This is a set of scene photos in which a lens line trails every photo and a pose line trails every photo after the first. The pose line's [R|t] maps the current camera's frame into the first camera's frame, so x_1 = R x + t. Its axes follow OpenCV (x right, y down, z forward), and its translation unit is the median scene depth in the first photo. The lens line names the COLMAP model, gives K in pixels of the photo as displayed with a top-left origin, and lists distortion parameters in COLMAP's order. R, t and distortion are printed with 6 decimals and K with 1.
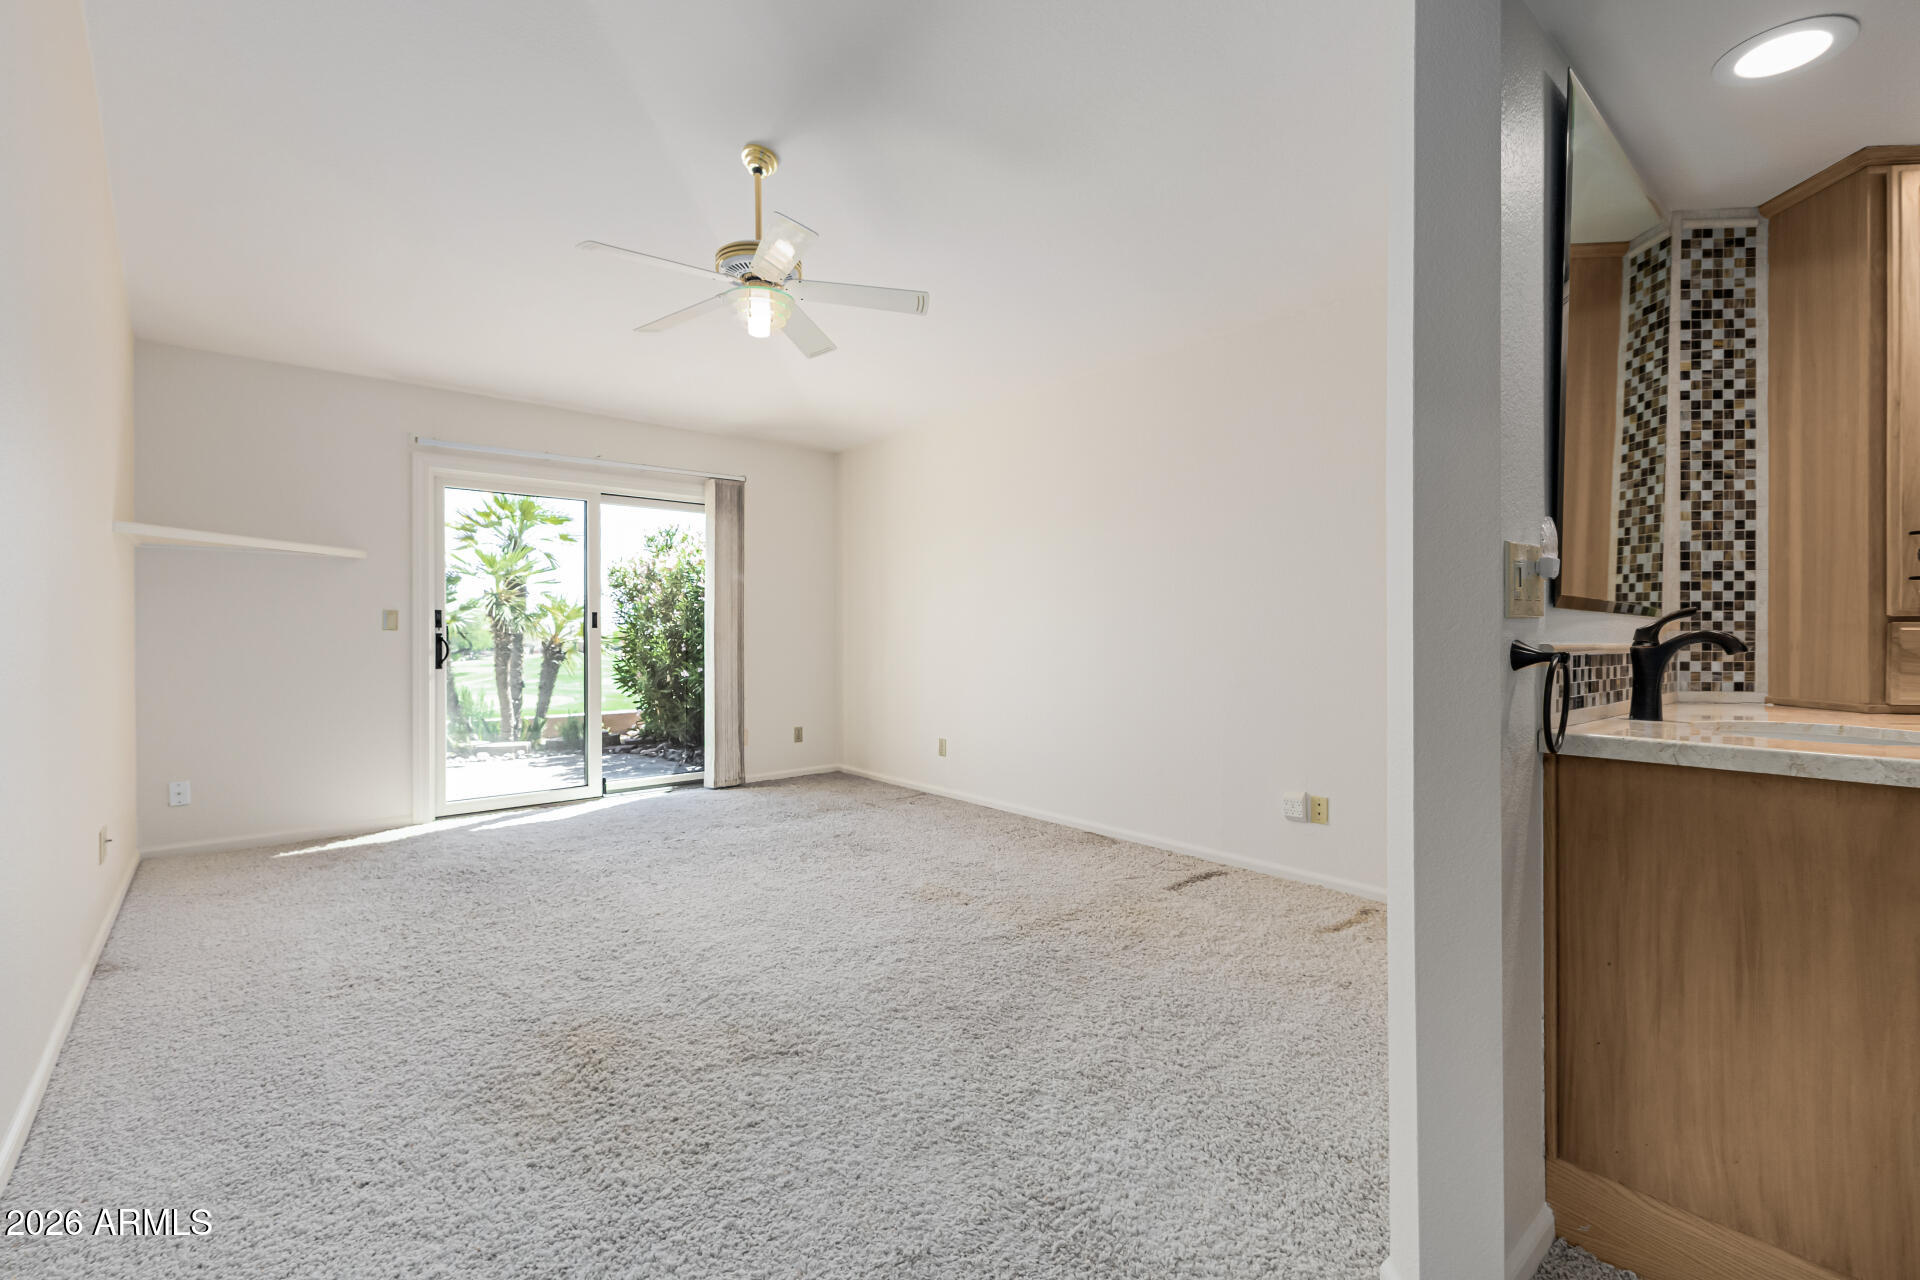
lens RADIAL K [[828.6, 0, 961.4], [0, 828.6, 632.3], [0, 0, 1]] dist [0.000700, -0.000251]
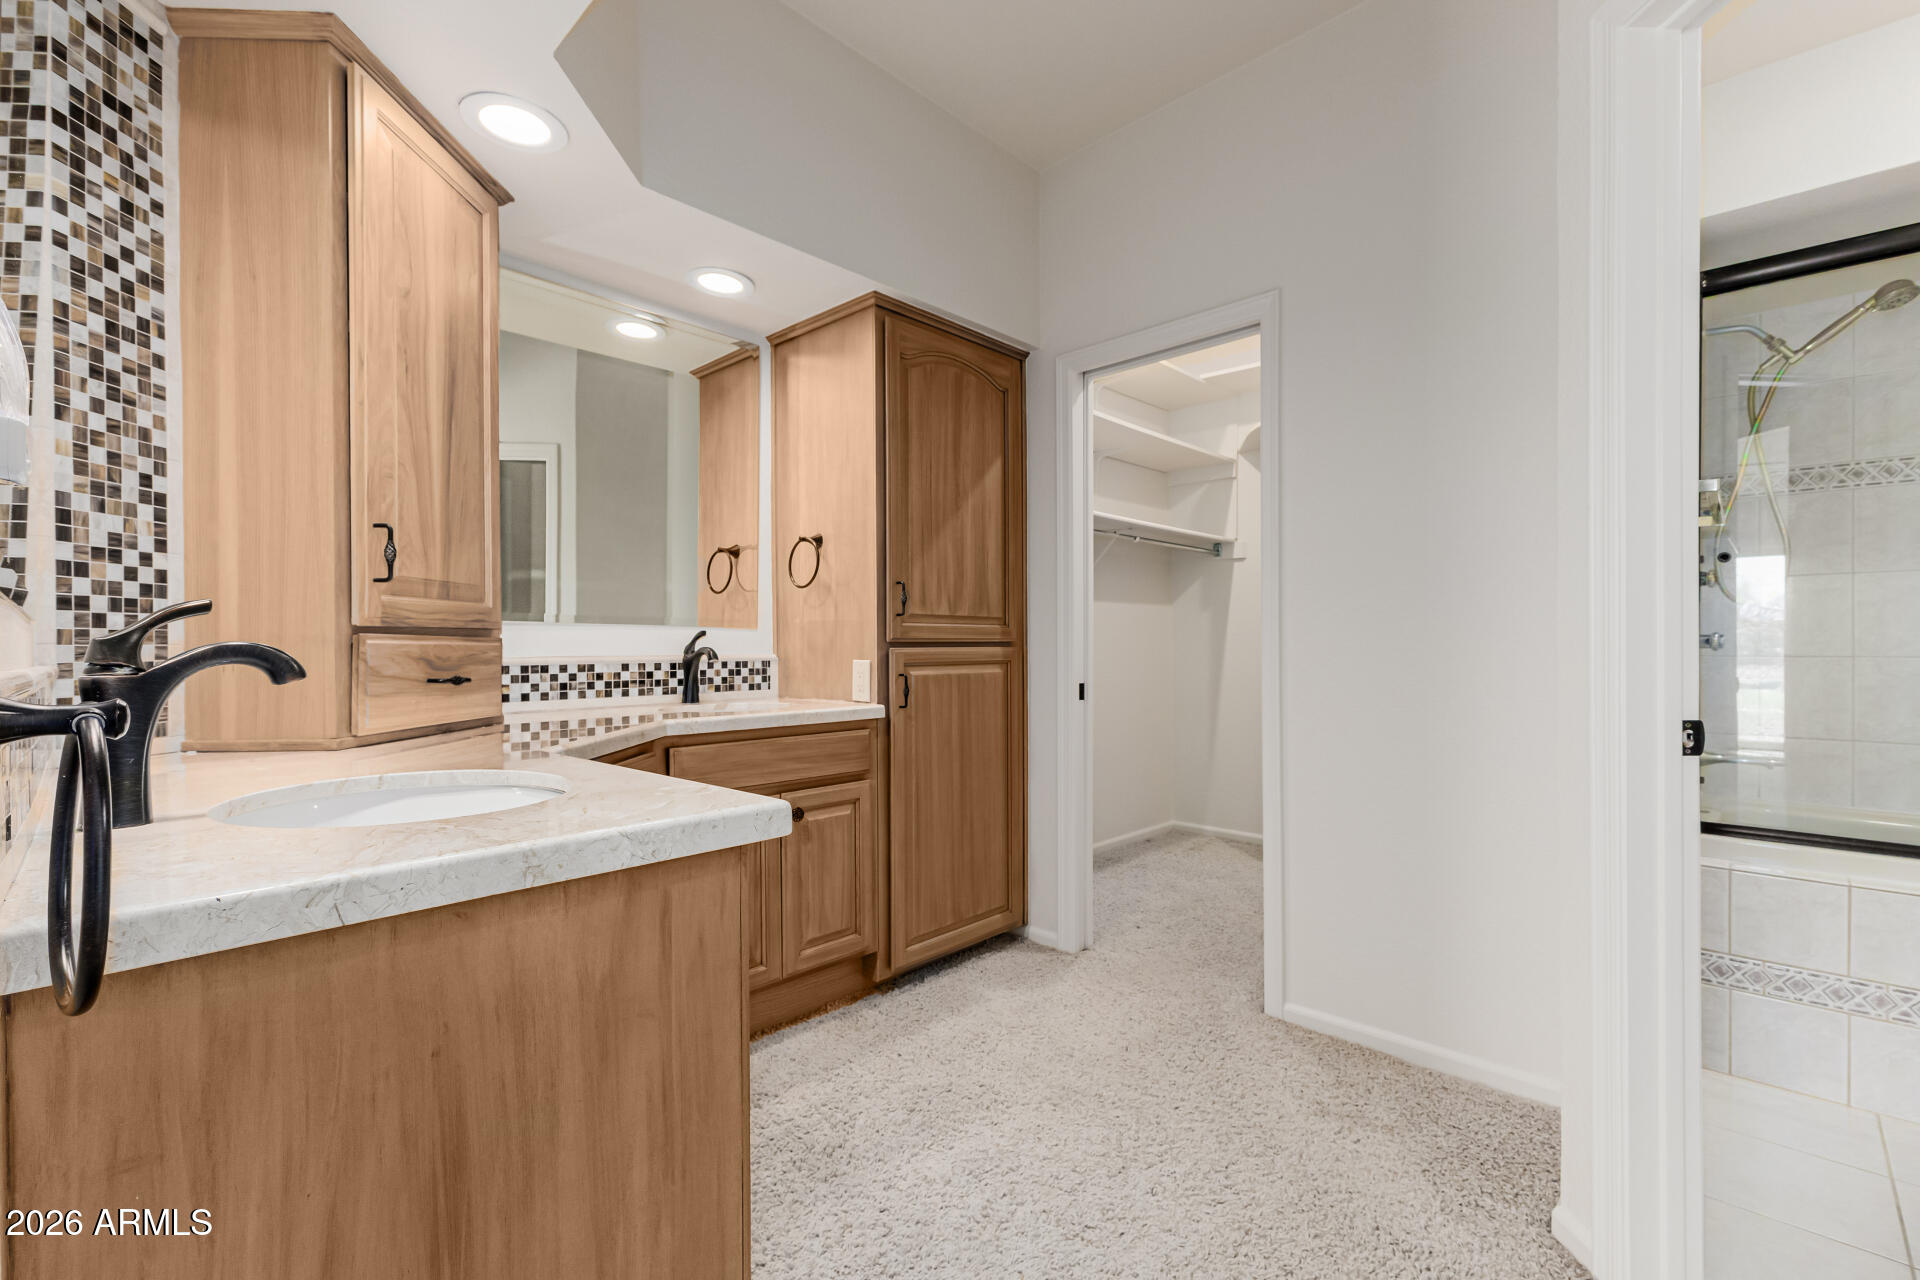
lens RADIAL K [[832.4, 0, 963.0], [0, 832.4, 649.0], [0, 0, 1]] dist [0.013679, -0.006007]
pose [[-0.104521, -0.005552, 0.994507, 0.220728], [0.005745, 0.999964, 0.006186, 0.001212], [-0.994506, 0.006360, -0.104485, 0.434472]]
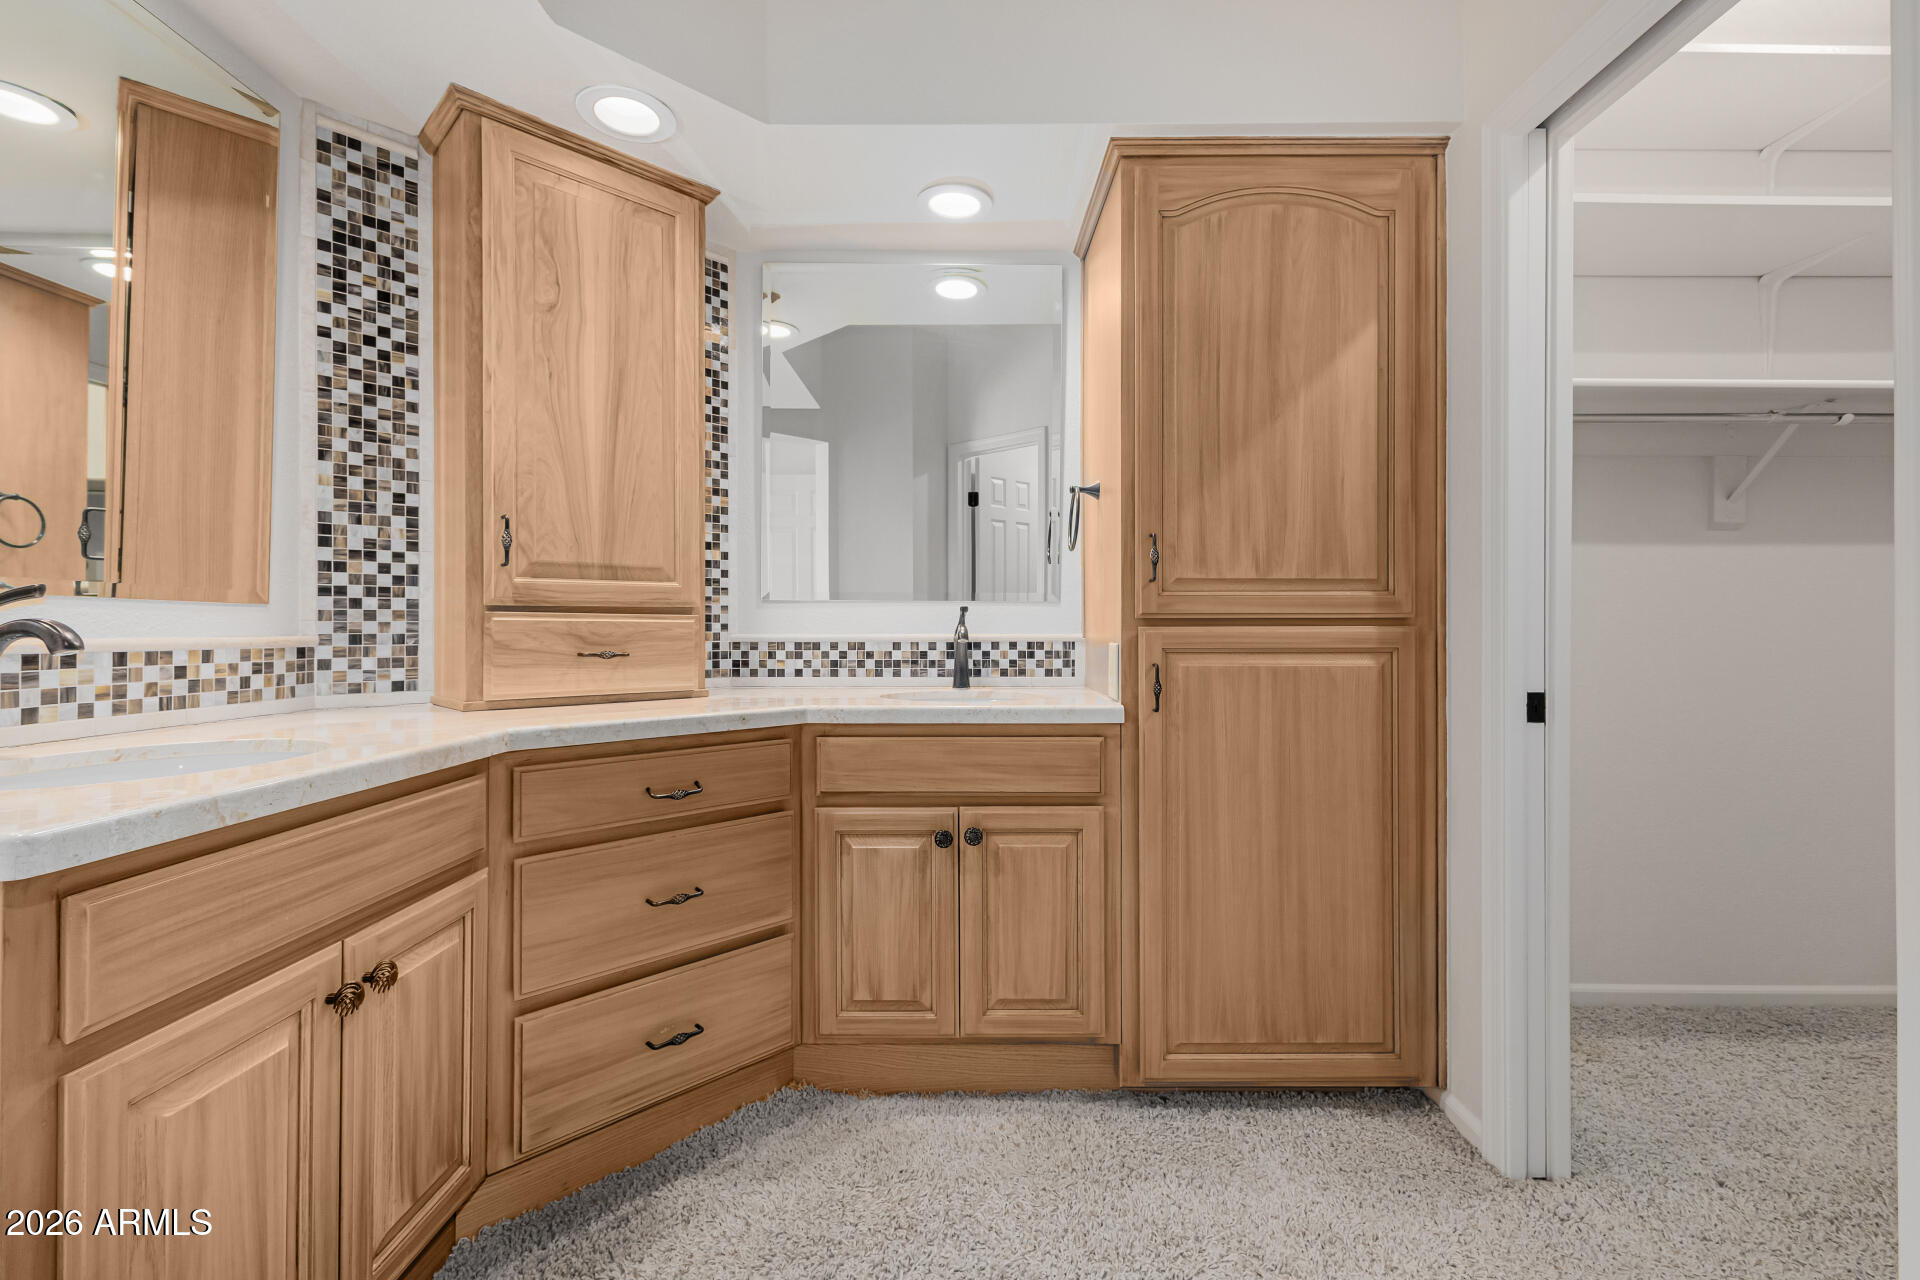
lens RADIAL K [[834.7, 0, 957.2], [0, 834.7, 623.5], [0, 0, 1]] dist [0.006448, 0.000188]
pose [[0.647435, 0.000139, 0.762121, 0.650310], [0.003235, 0.999990, -0.002931, 0.005000], [-0.762114, 0.004364, 0.647428, -0.005987]]
